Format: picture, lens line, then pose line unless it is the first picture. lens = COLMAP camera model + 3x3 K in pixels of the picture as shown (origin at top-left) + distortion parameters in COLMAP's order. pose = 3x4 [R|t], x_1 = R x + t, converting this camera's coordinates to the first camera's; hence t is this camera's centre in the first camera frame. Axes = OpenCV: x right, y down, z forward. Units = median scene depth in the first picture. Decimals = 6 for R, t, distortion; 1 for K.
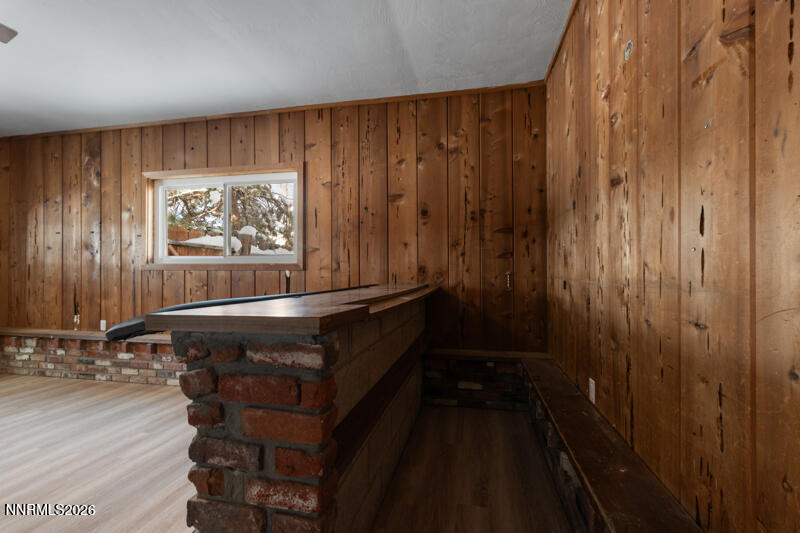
lens RADIAL K [[353.5, 0, 401.6], [0, 353.5, 265.3], [0, 0, 1]] dist [0.008081, -0.000099]
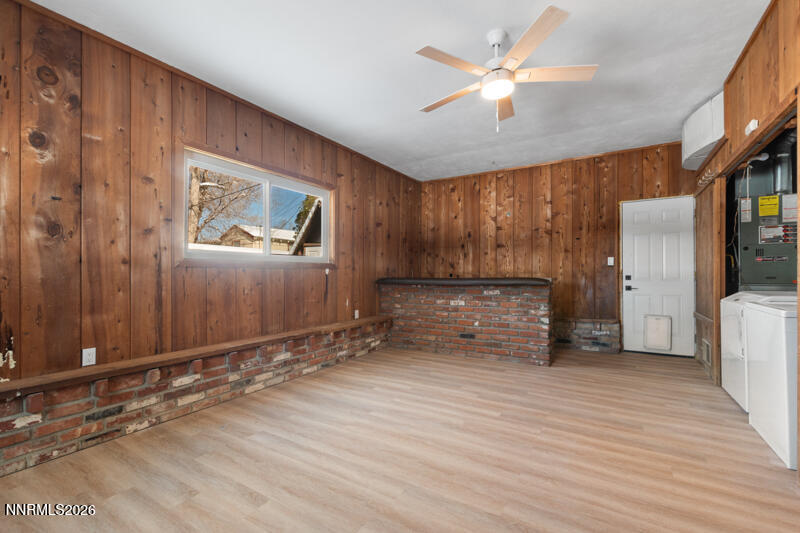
lens RADIAL K [[353.5, 0, 404.3], [0, 353.5, 271.2], [0, 0, 1]] dist [0.008081, -0.000099]
pose [[0.320952, 0.002047, 0.947093, -1.375706], [-0.014509, 0.999891, 0.002755, 0.014311], [-0.946984, -0.014626, 0.320947, 0.327860]]
